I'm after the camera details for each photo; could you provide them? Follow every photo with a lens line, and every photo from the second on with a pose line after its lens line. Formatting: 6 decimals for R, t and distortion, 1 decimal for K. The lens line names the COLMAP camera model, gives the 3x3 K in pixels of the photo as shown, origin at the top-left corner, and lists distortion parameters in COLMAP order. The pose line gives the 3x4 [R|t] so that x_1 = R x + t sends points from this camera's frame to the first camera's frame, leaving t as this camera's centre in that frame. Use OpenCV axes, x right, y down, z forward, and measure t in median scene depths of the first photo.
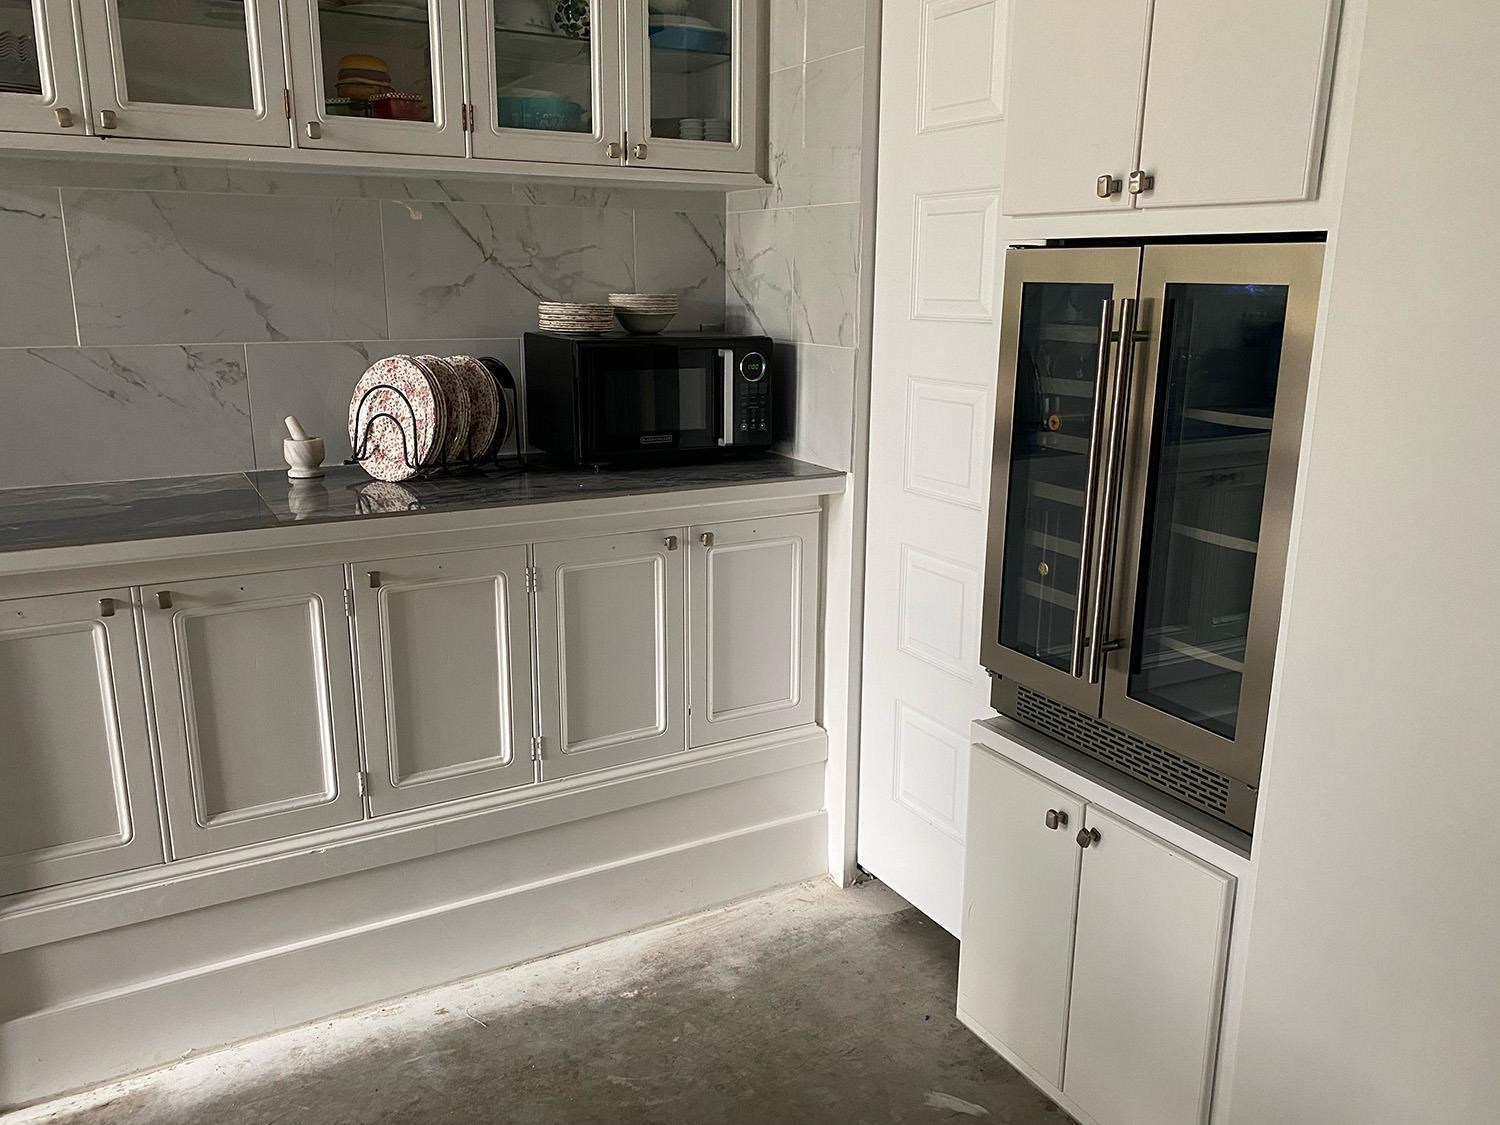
lens RADIAL K [[1144.7, 0, 746.8], [0, 1144.7, 563.4], [0, 0, 1]] dist [0.058279, -0.071248]
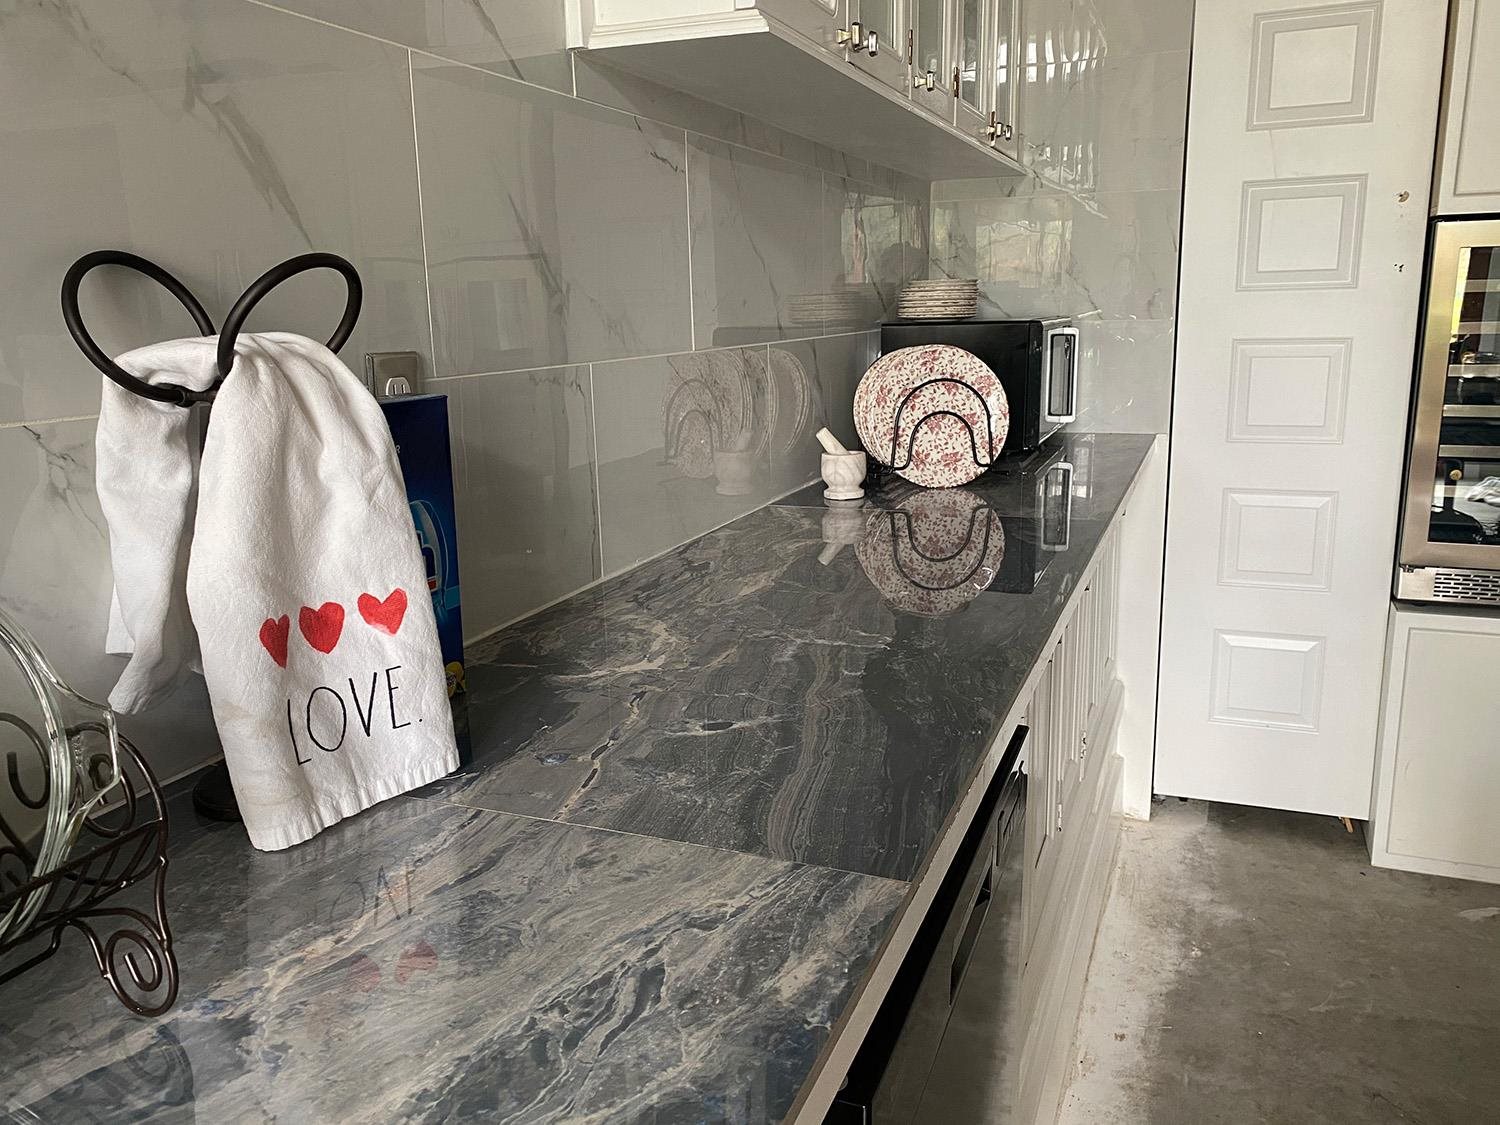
lens RADIAL K [[1144.7, 0, 749.5], [0, 1144.7, 556.0], [0, 0, 1]] dist [0.058279, -0.071248]
pose [[0.782551, -0.160857, 0.601447, -0.957281], [0.179494, 0.983318, 0.029446, -0.071365], [-0.596151, 0.084913, 0.798370, 0.384517]]
